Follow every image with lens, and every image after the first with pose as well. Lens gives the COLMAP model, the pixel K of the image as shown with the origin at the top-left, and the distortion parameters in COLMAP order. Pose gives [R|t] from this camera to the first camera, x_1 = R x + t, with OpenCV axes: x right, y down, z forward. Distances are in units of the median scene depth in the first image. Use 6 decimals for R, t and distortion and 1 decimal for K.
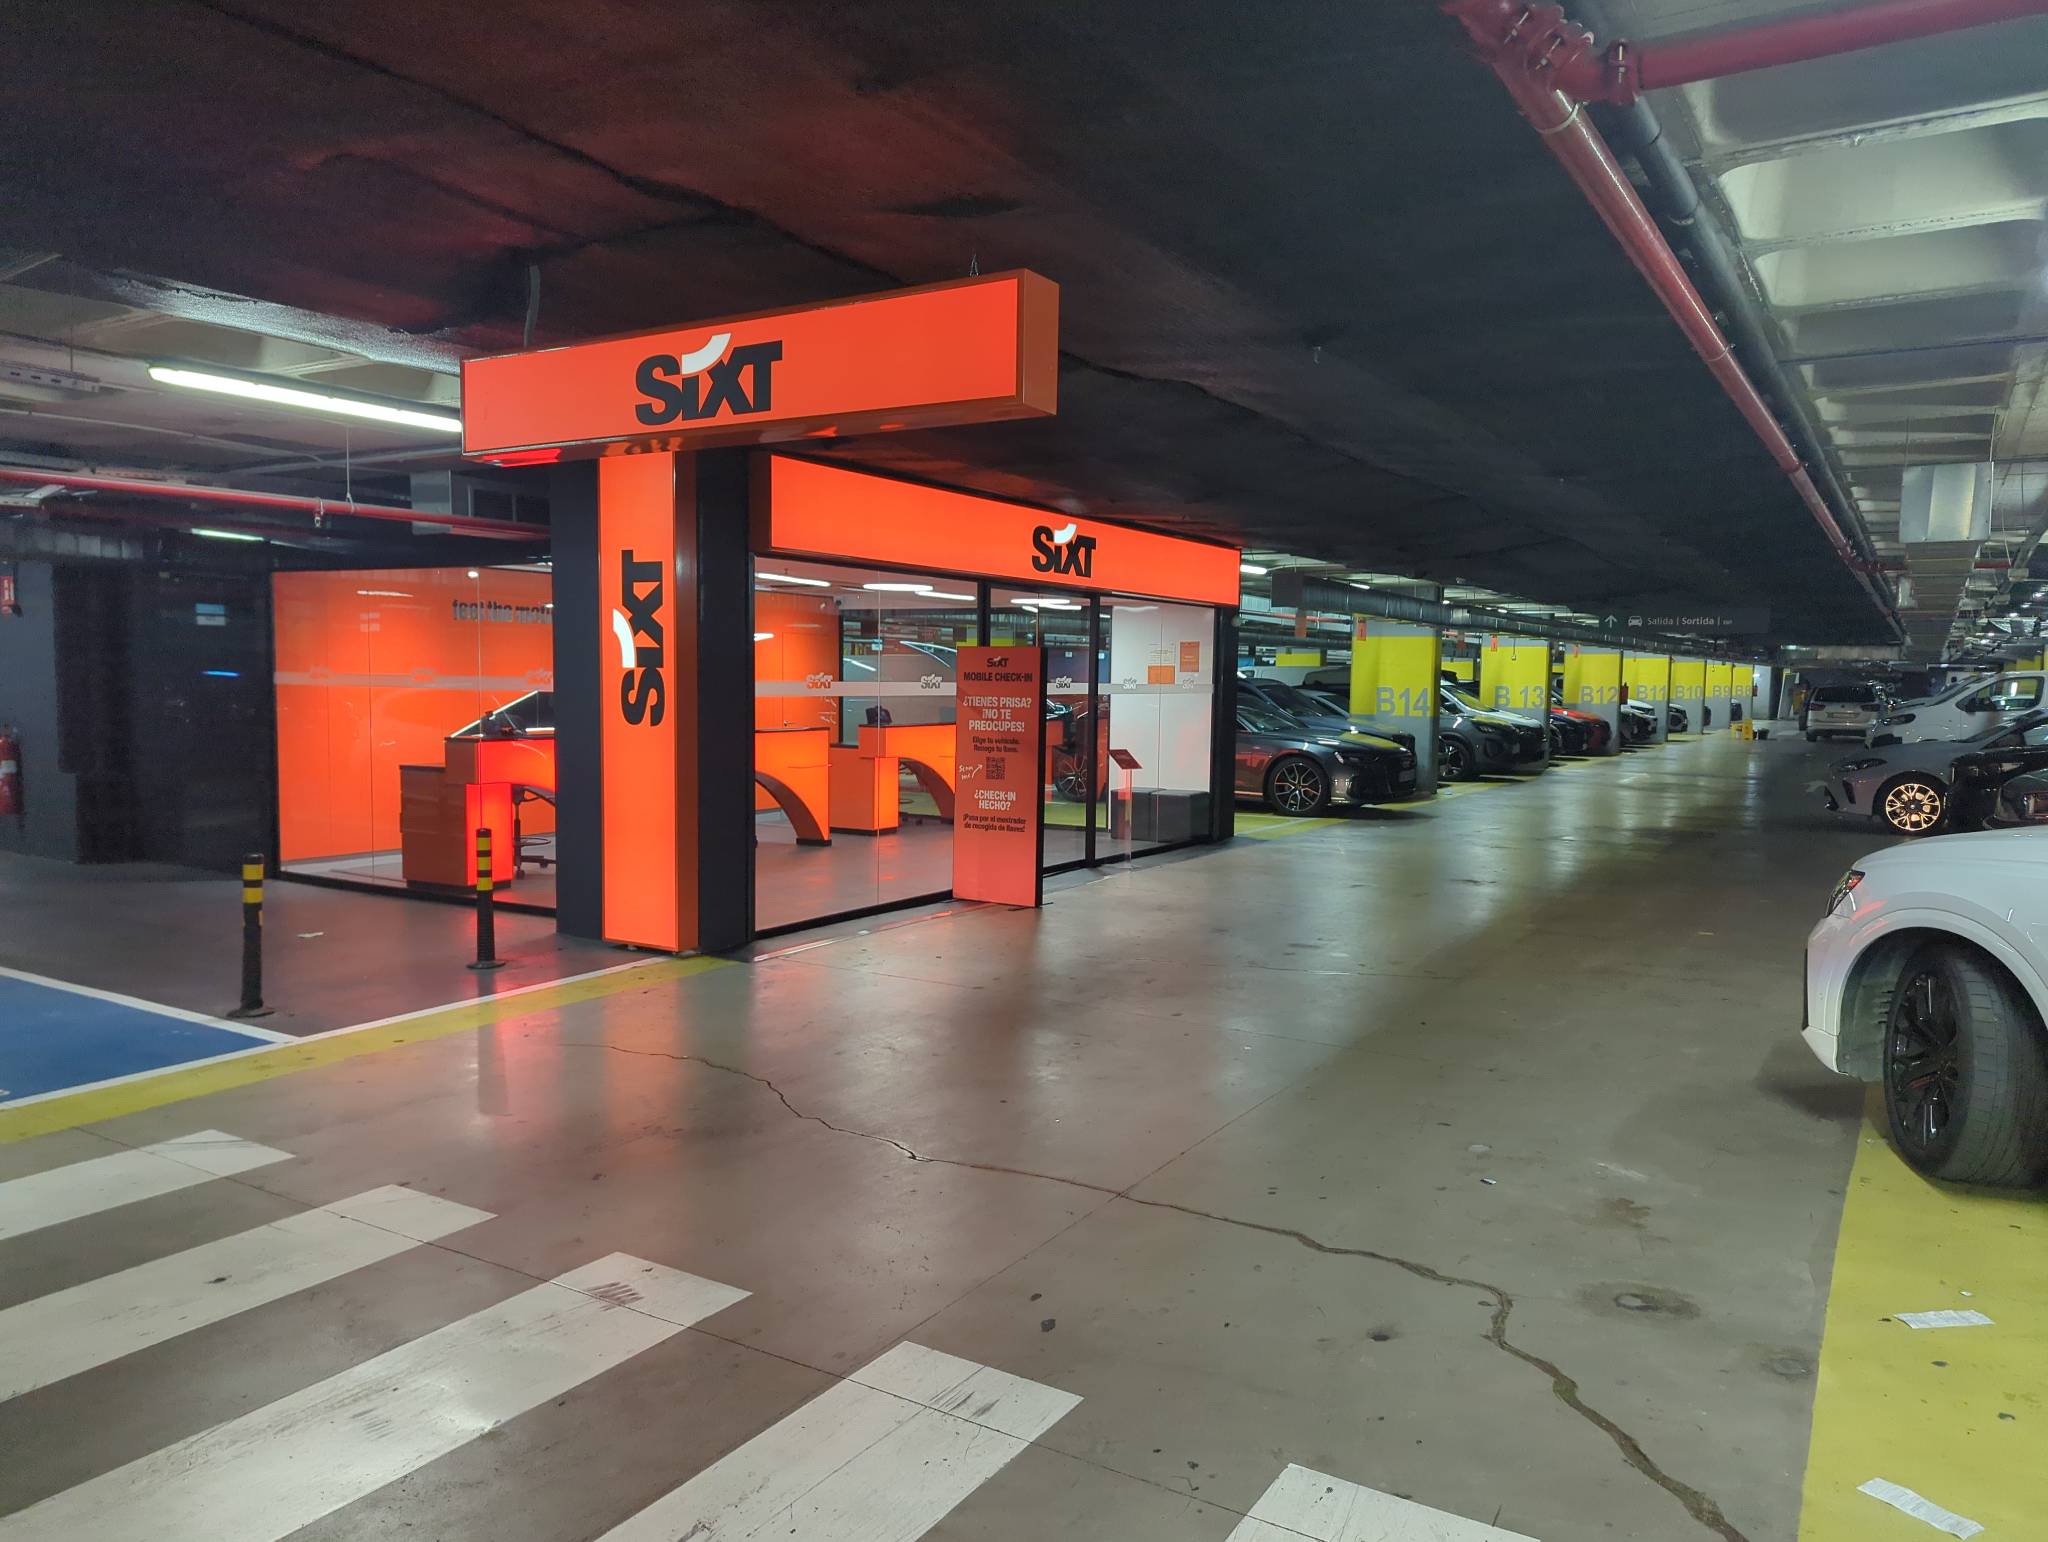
lens RADIAL K [[1451.9, 0, 1040.1], [0, 1451.9, 789.9], [0, 0, 1]] dist [0.051681, -0.042456]
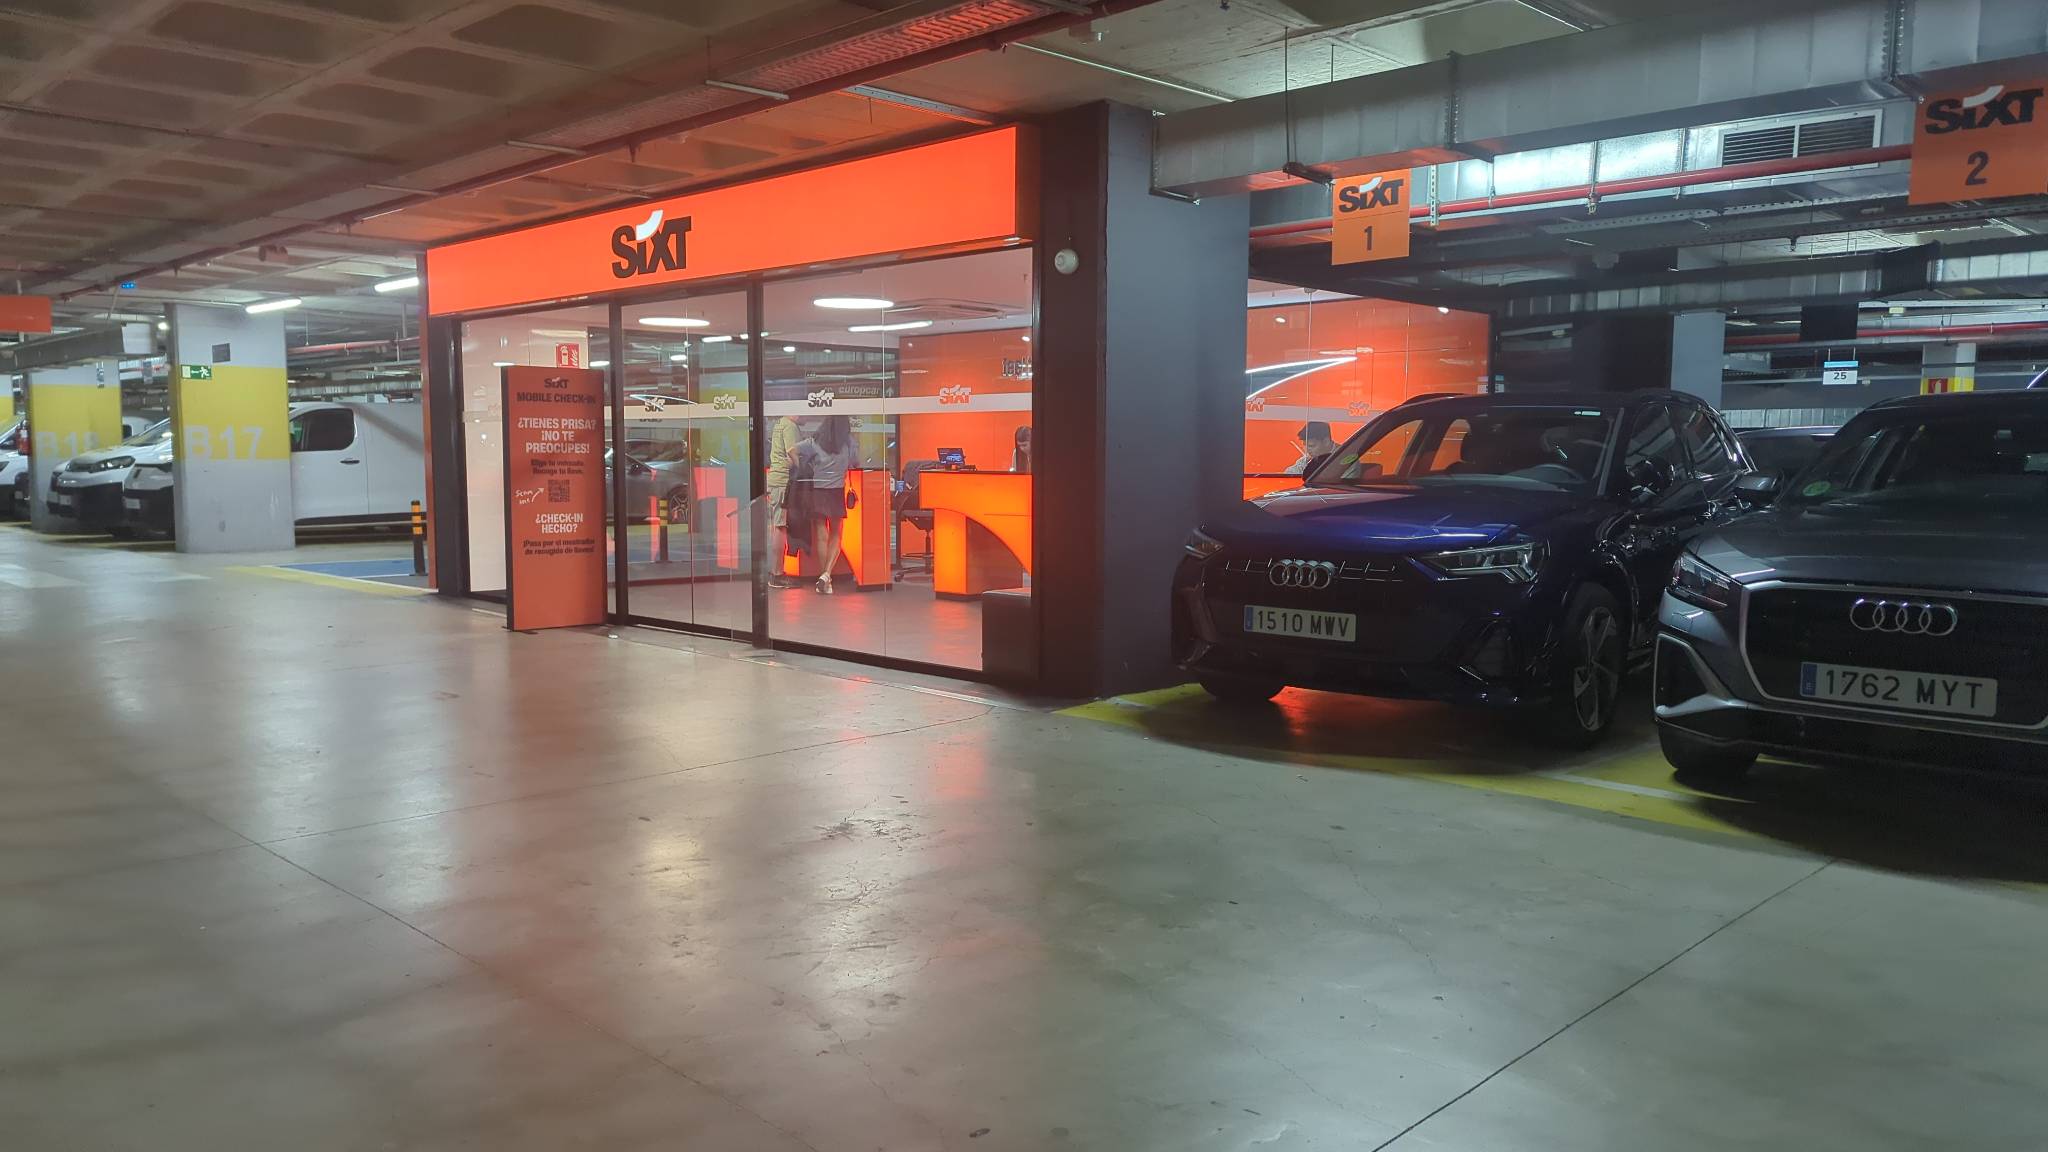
lens RADIAL K [[1454.3, 0, 1003.0], [0, 1454.3, 561.5], [0, 0, 1]] dist [0.062082, -0.054289]
pose [[-0.242473, 0.059530, -0.968330, 1.038319], [-0.083669, 0.993114, 0.082005, -0.089451], [0.966544, 0.100903, -0.235822, 1.837031]]
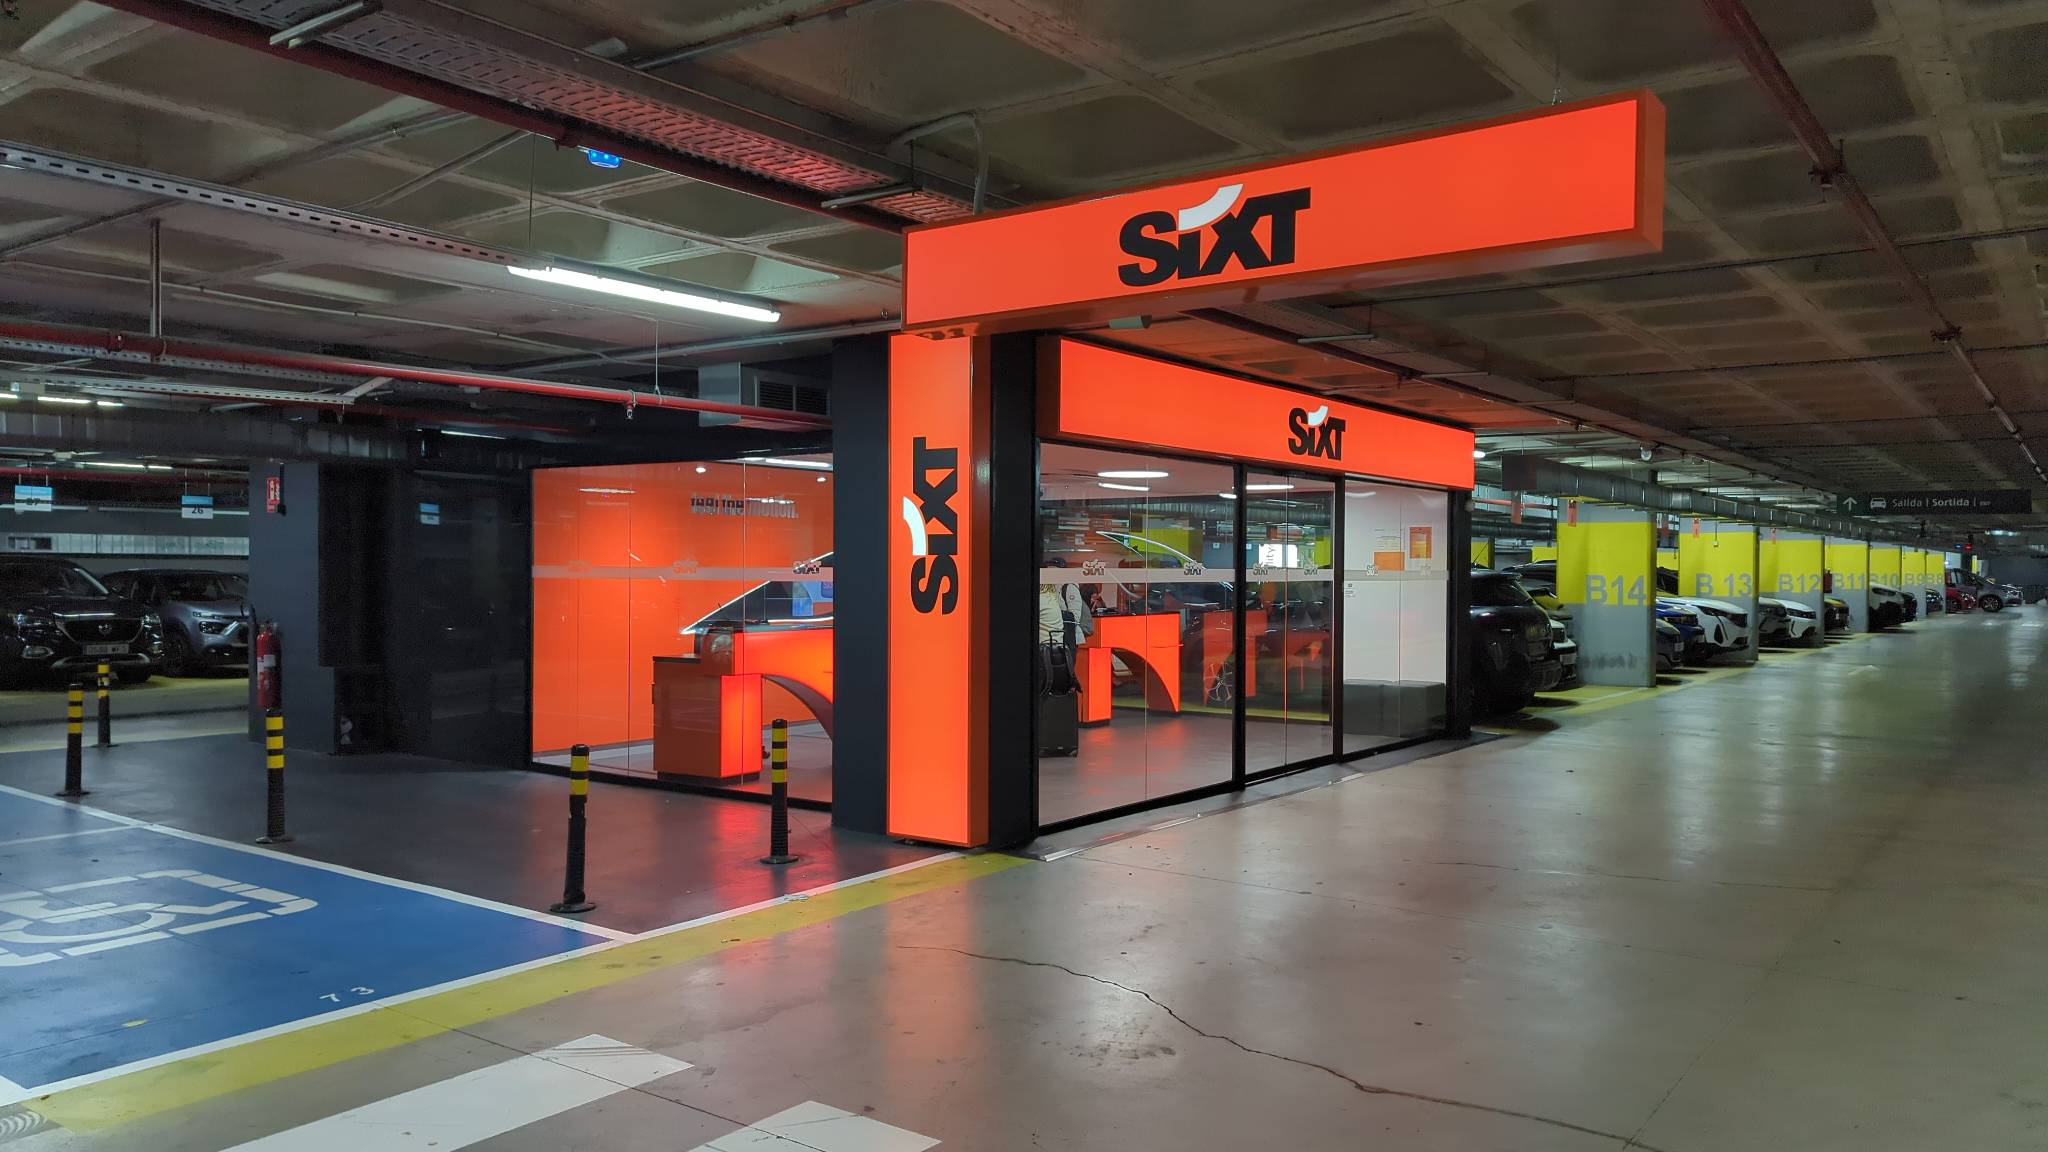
lens RADIAL K [[1454.3, 0, 1014.9], [0, 1454.3, 584.4], [0, 0, 1]] dist [0.062082, -0.054289]
pose [[0.995432, -0.006528, -0.095253, -0.118164], [0.000003, 0.997662, -0.068338, 0.002255], [0.095477, 0.068026, 0.993105, 0.035387]]
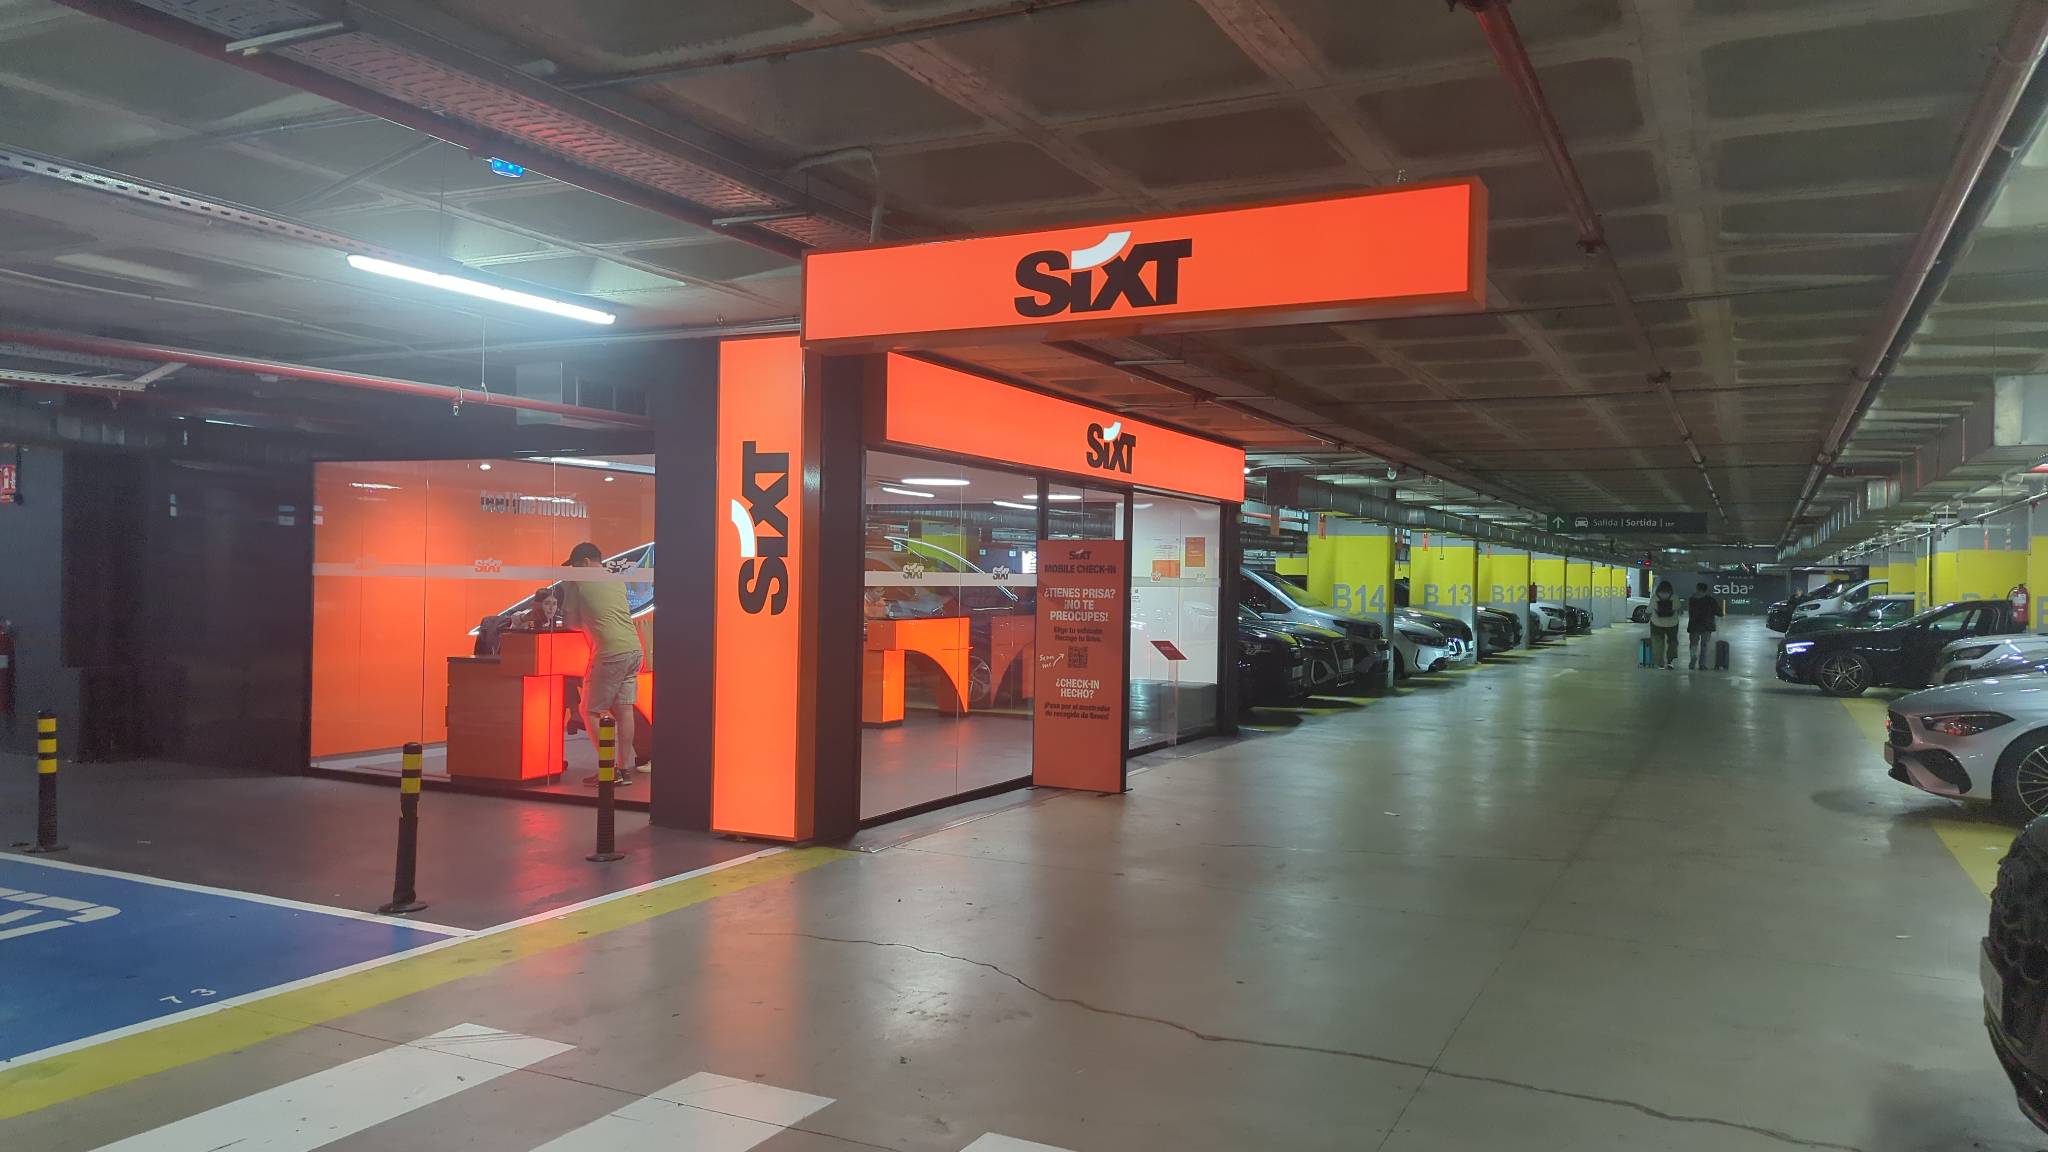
lens RADIAL K [[1454.3, 0, 1017.7], [0, 1454.3, 586.0], [0, 0, 1]] dist [0.062082, -0.054289]
pose [[0.997154, 0.003609, 0.075303, -0.162917], [0.001749, 0.997477, -0.070964, 0.007028], [-0.075369, 0.070894, 0.994632, -0.008448]]
